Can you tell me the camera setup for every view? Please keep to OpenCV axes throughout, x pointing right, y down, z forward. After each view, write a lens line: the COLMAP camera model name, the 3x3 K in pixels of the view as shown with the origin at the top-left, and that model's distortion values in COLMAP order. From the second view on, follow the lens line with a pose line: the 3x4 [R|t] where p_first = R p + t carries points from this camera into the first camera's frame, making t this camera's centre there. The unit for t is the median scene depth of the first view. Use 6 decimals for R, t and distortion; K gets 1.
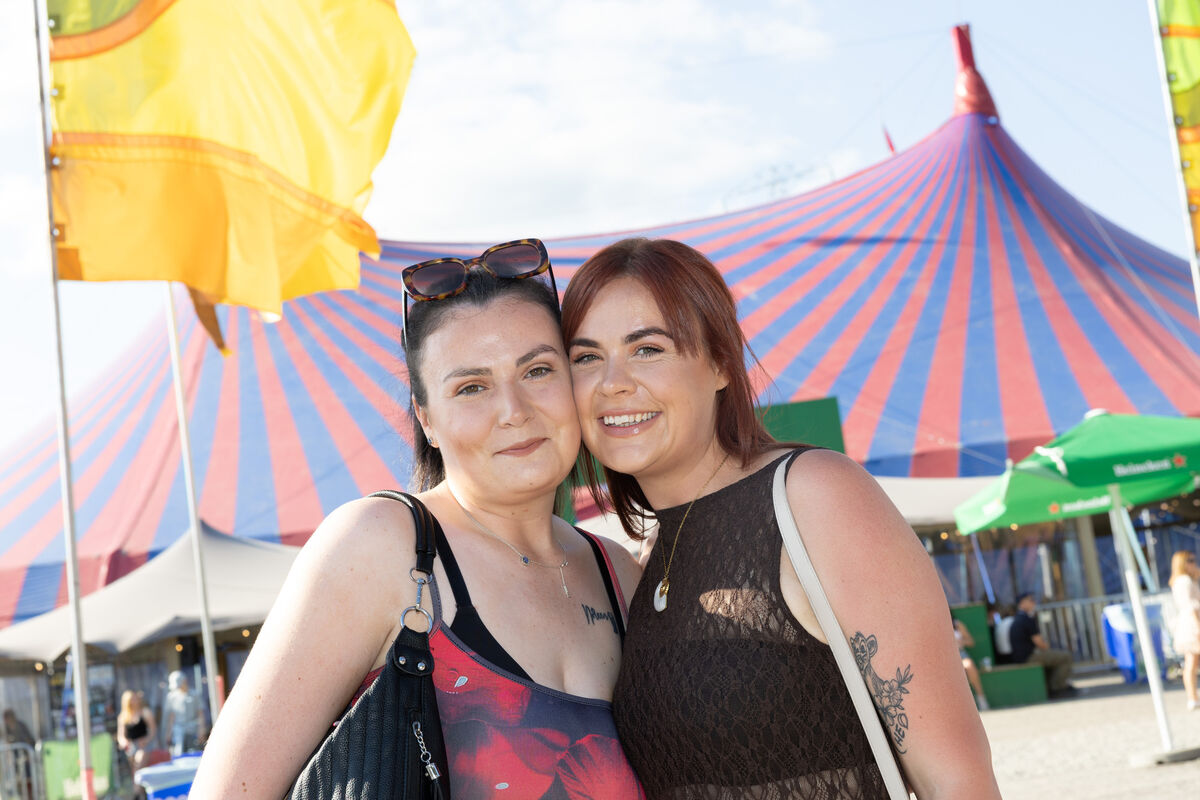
lens RADIAL K [[2032.2, 0, 600.0], [0, 2032.2, 400.0], [0, 0, 1]] dist [0.021337, 0.003884]
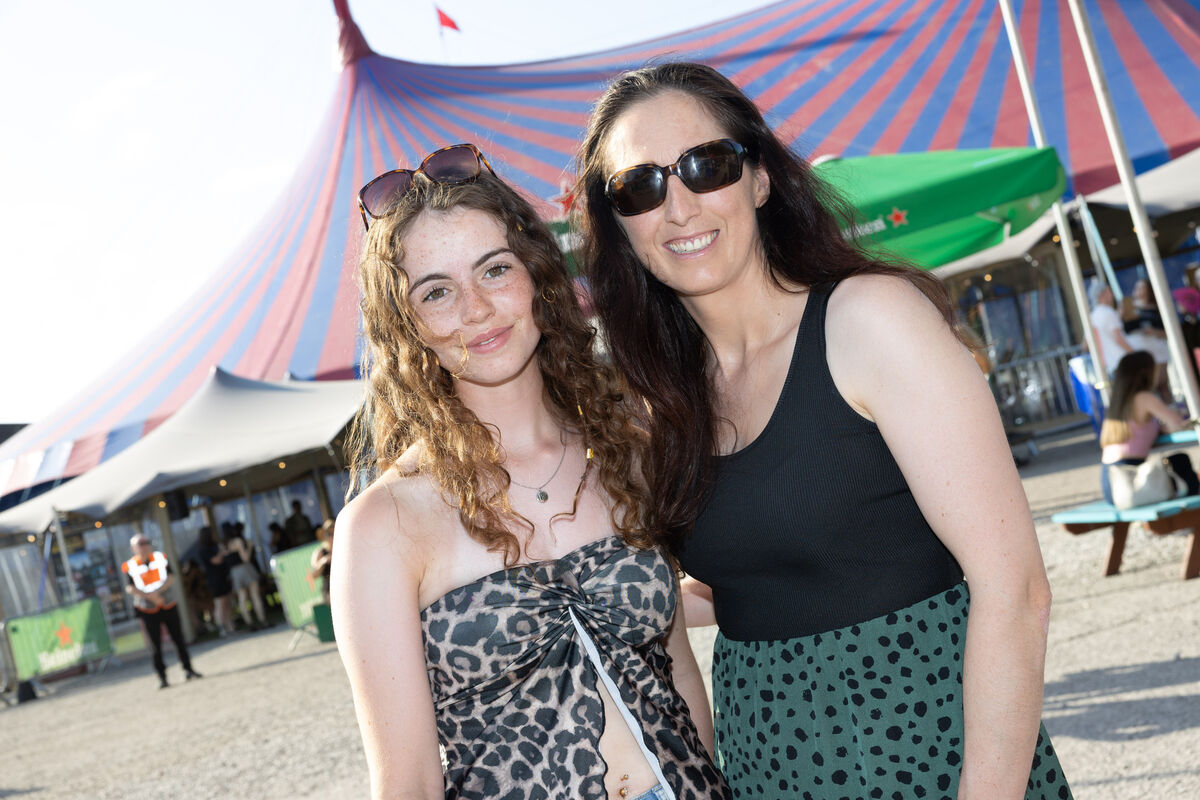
lens RADIAL K [[1692.1, 0, 600.0], [0, 1692.1, 400.0], [0, 0, 1]] dist [0.058908, -0.109654]
pose [[0.981784, -0.118040, -0.148885, 0.135923], [0.135271, 0.984520, 0.111453, 0.006590], [0.133424, -0.129563, 0.982554, 0.208867]]
